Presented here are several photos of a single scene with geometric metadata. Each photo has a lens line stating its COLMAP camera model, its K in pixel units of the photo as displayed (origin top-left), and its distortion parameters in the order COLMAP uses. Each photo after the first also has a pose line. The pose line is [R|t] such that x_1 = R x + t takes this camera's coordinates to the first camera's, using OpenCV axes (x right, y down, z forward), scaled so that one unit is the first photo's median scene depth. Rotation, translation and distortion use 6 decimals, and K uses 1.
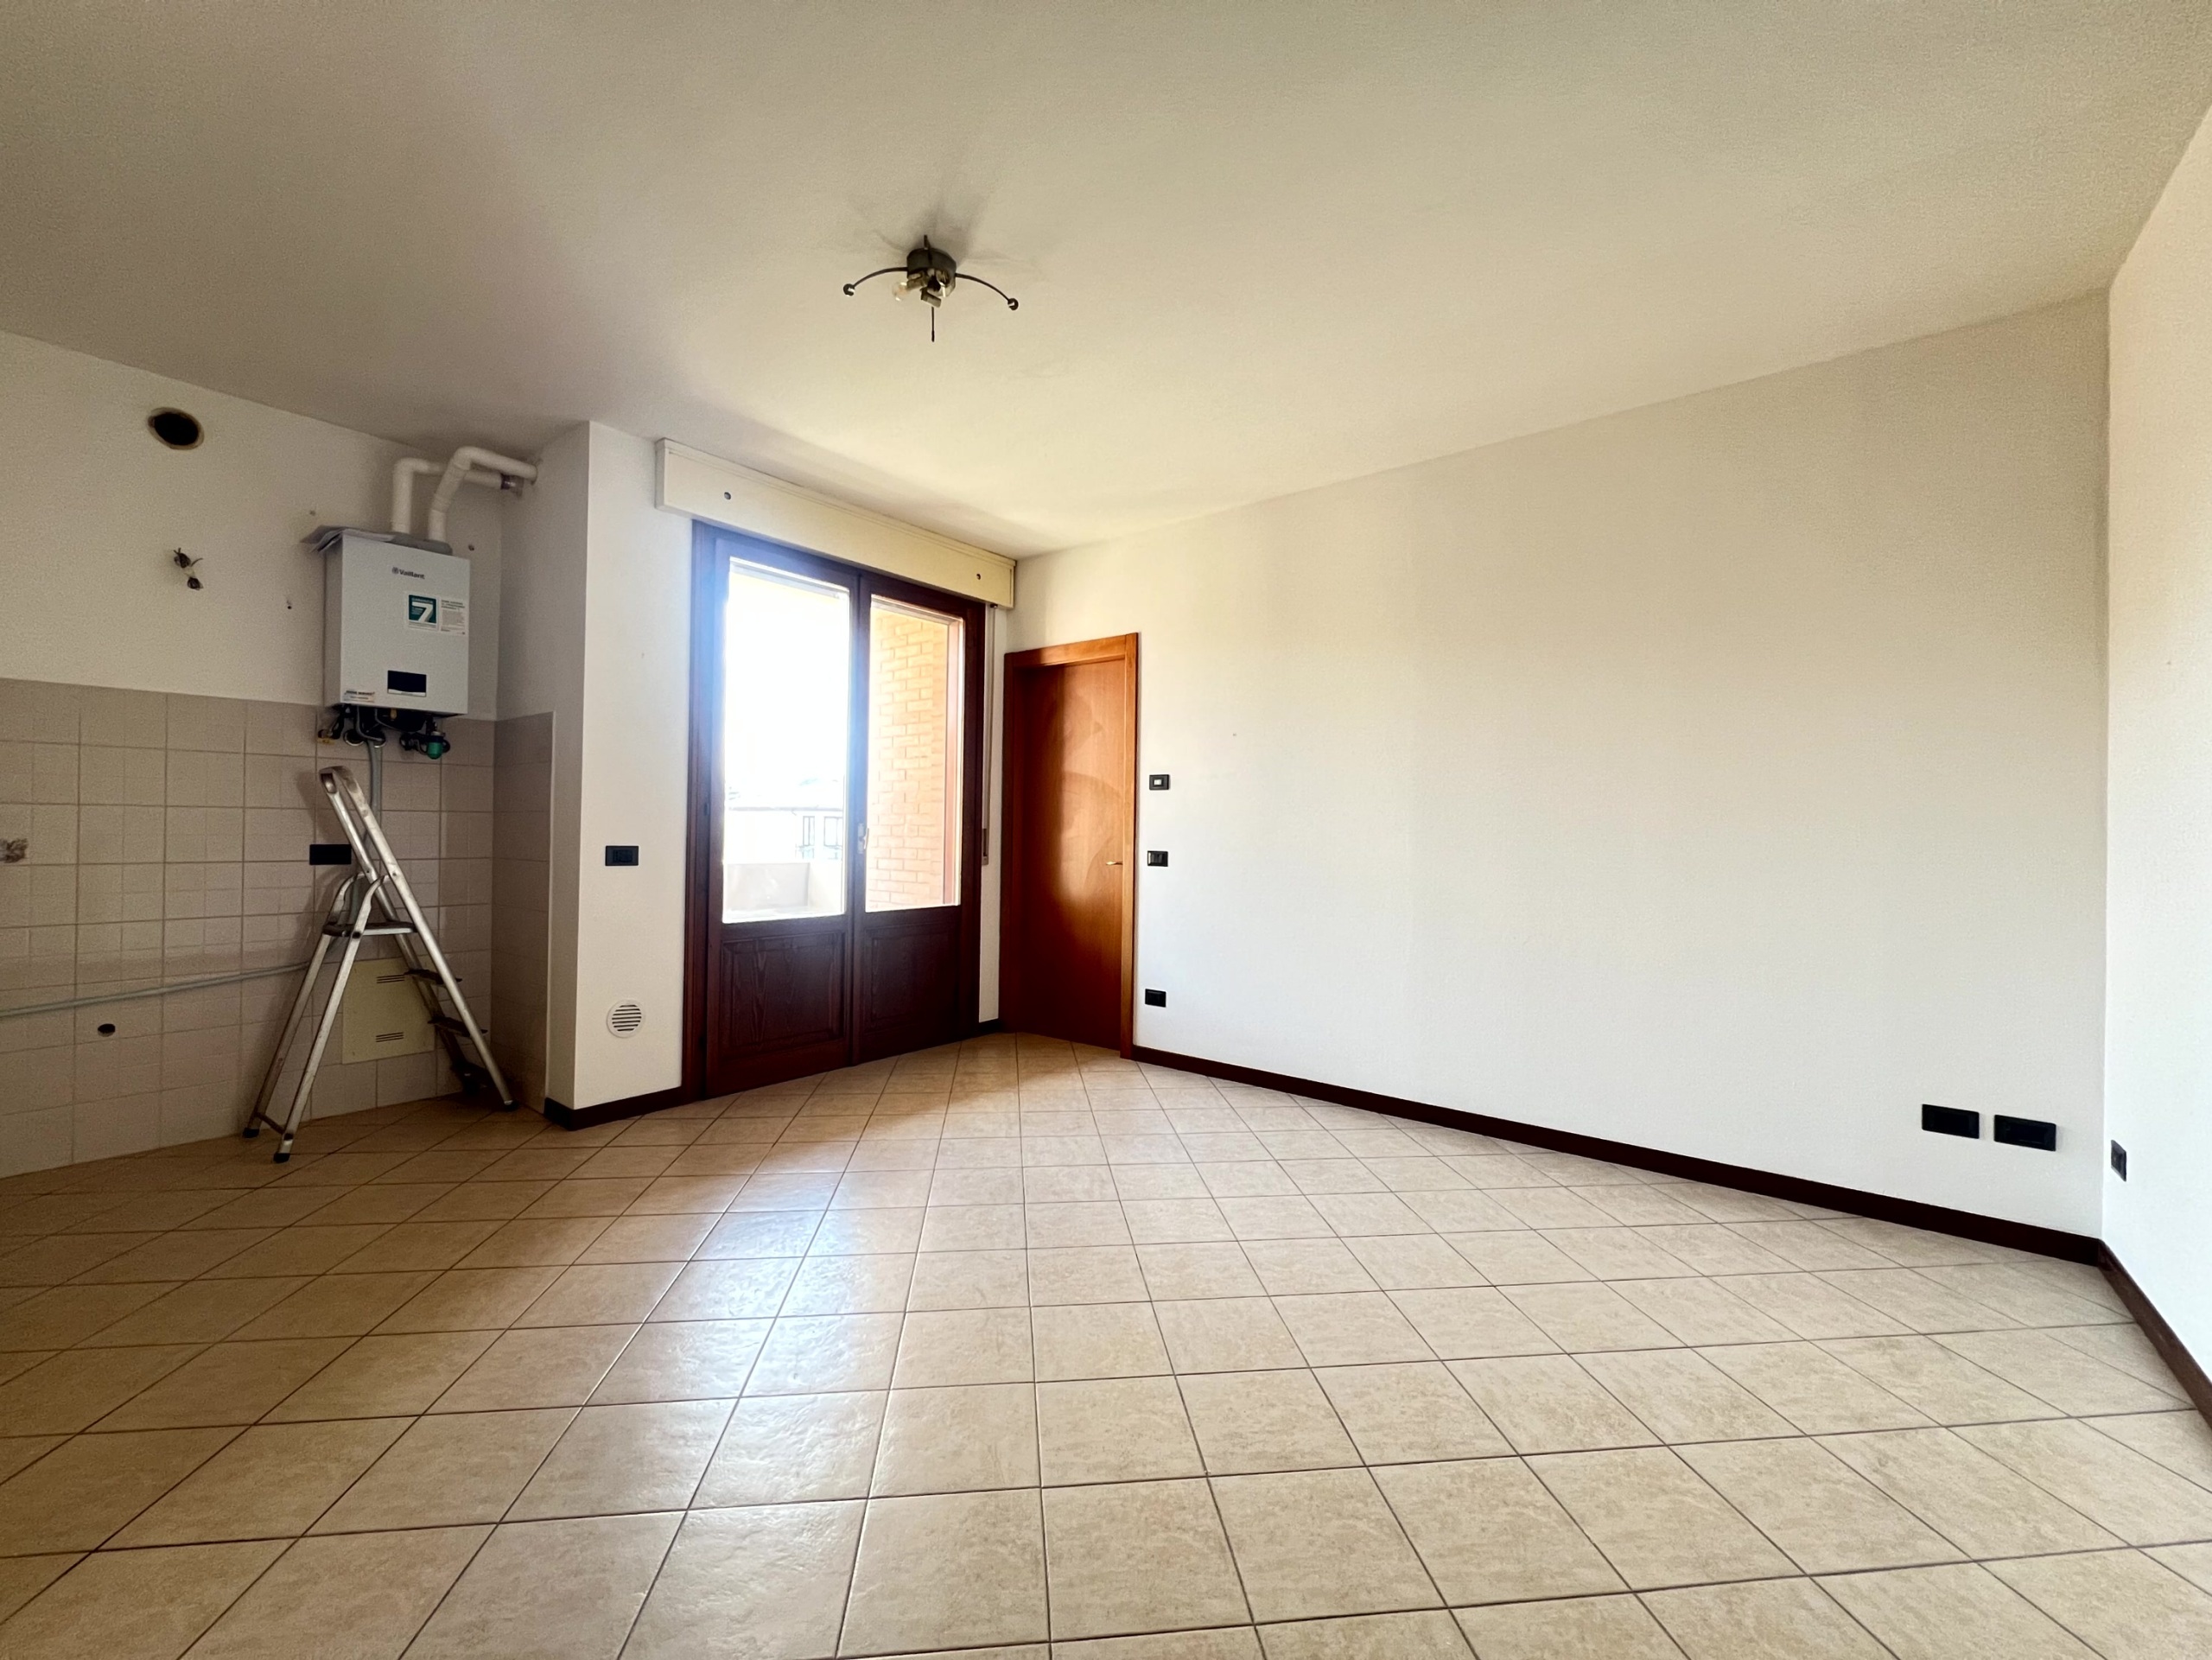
lens RADIAL K [[883.7, 0, 1101.5], [0, 883.7, 824.2], [0, 0, 1]] dist [-0.001519, 0.000052]
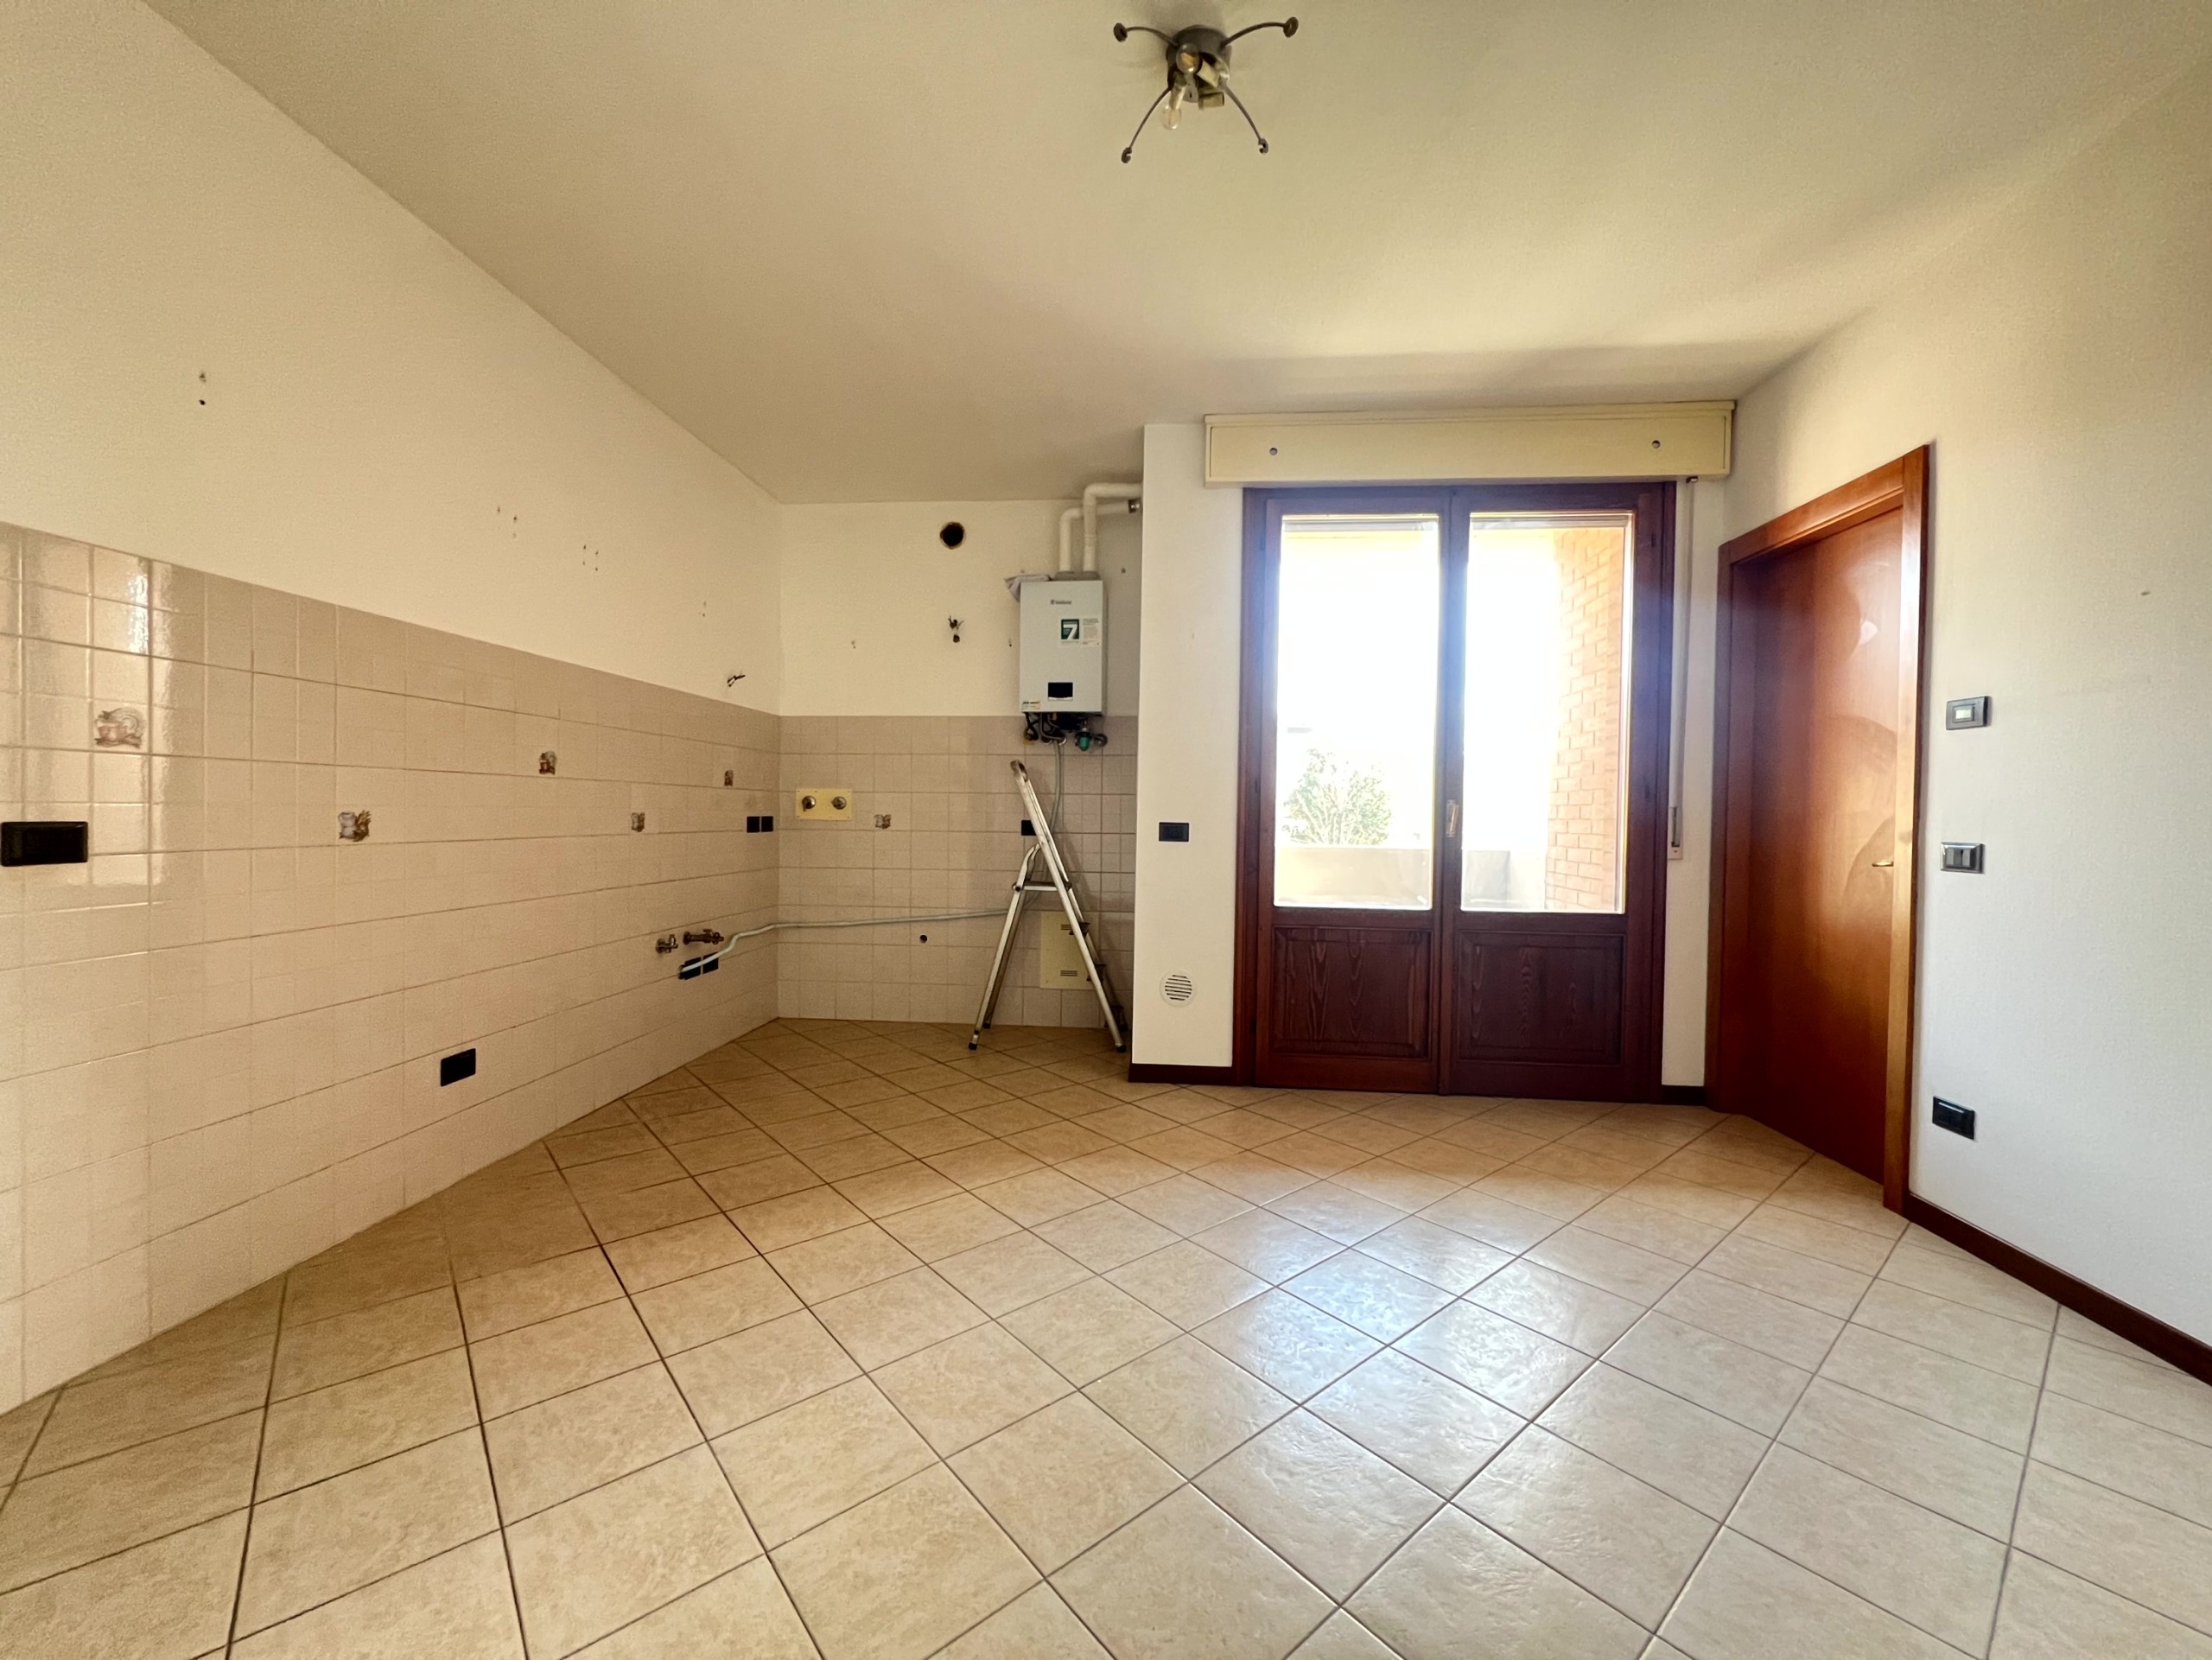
lens RADIAL K [[883.7, 0, 1101.5], [0, 883.7, 824.2], [0, 0, 1]] dist [-0.001519, 0.000052]
pose [[0.553316, 0.006060, -0.832949, 0.273783], [0.000877, 0.999969, 0.007858, 0.017935], [0.832971, -0.005079, 0.553293, 0.343440]]
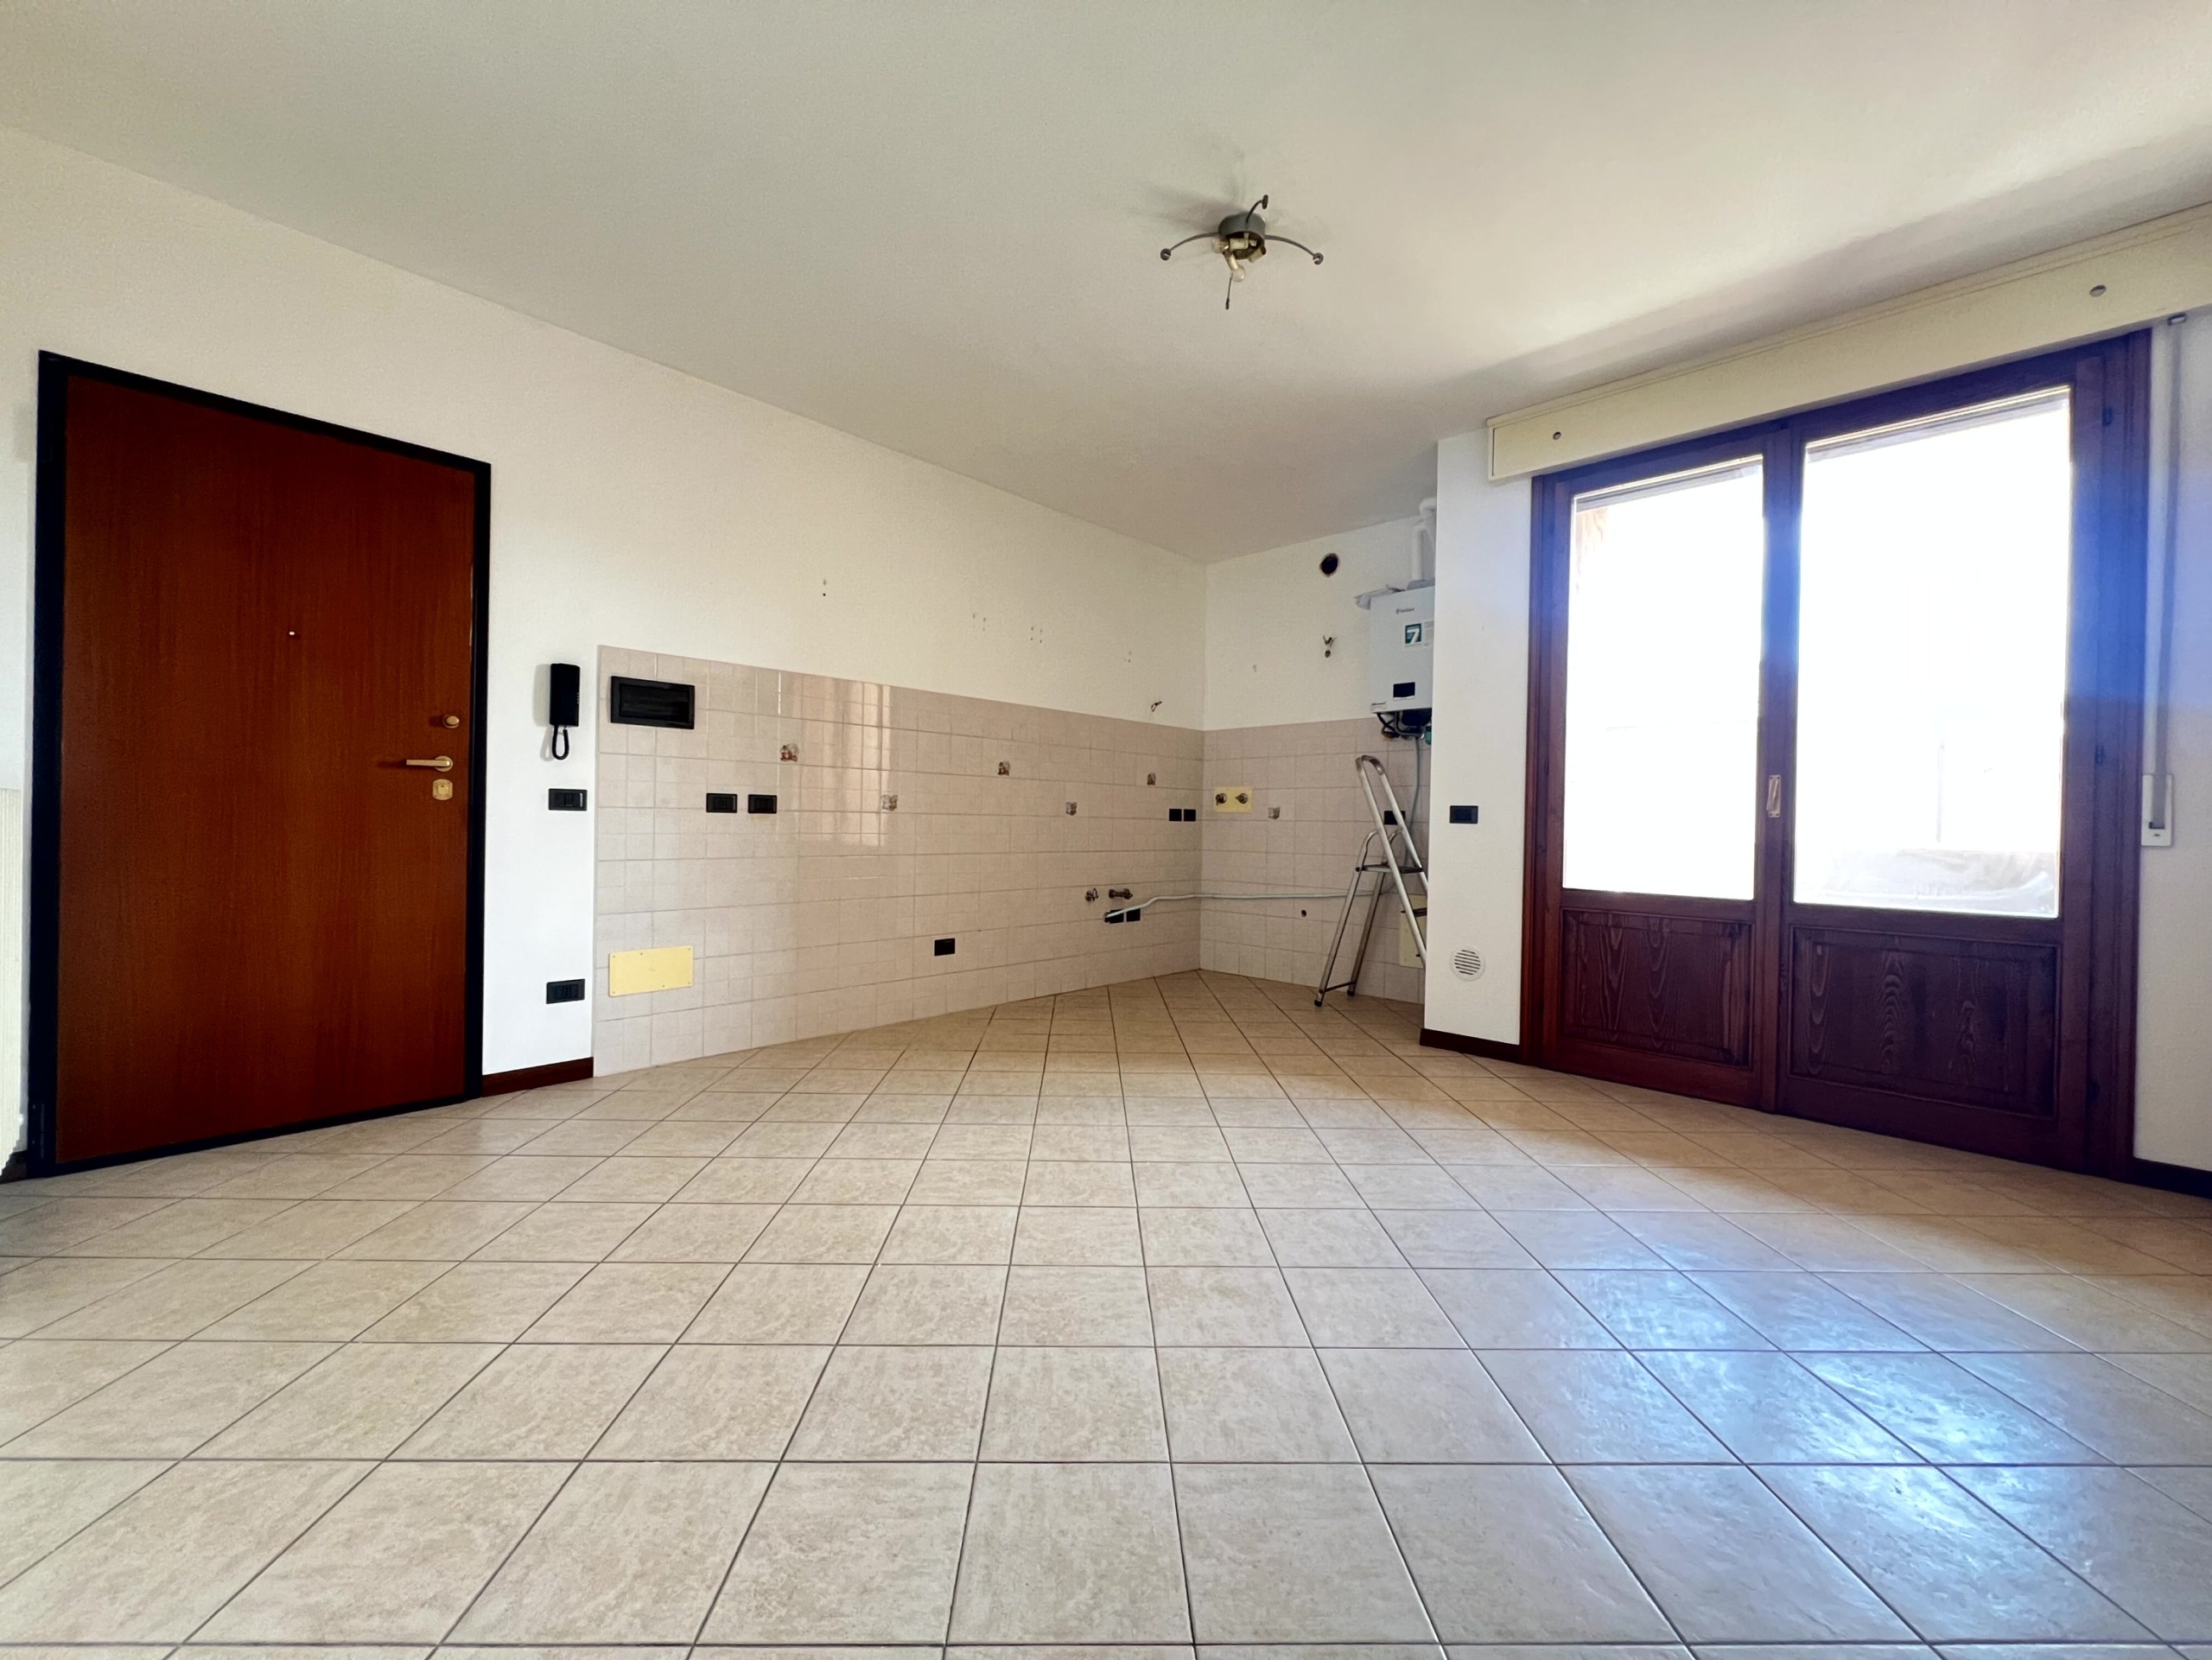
lens RADIAL K [[883.7, 0, 1101.5], [0, 883.7, 824.2], [0, 0, 1]] dist [-0.001519, 0.000052]
pose [[-0.094810, -0.011254, -0.995432, 0.590406], [-0.009182, 0.999903, -0.010430, 0.062294], [0.995453, 0.008151, -0.094904, 0.639320]]
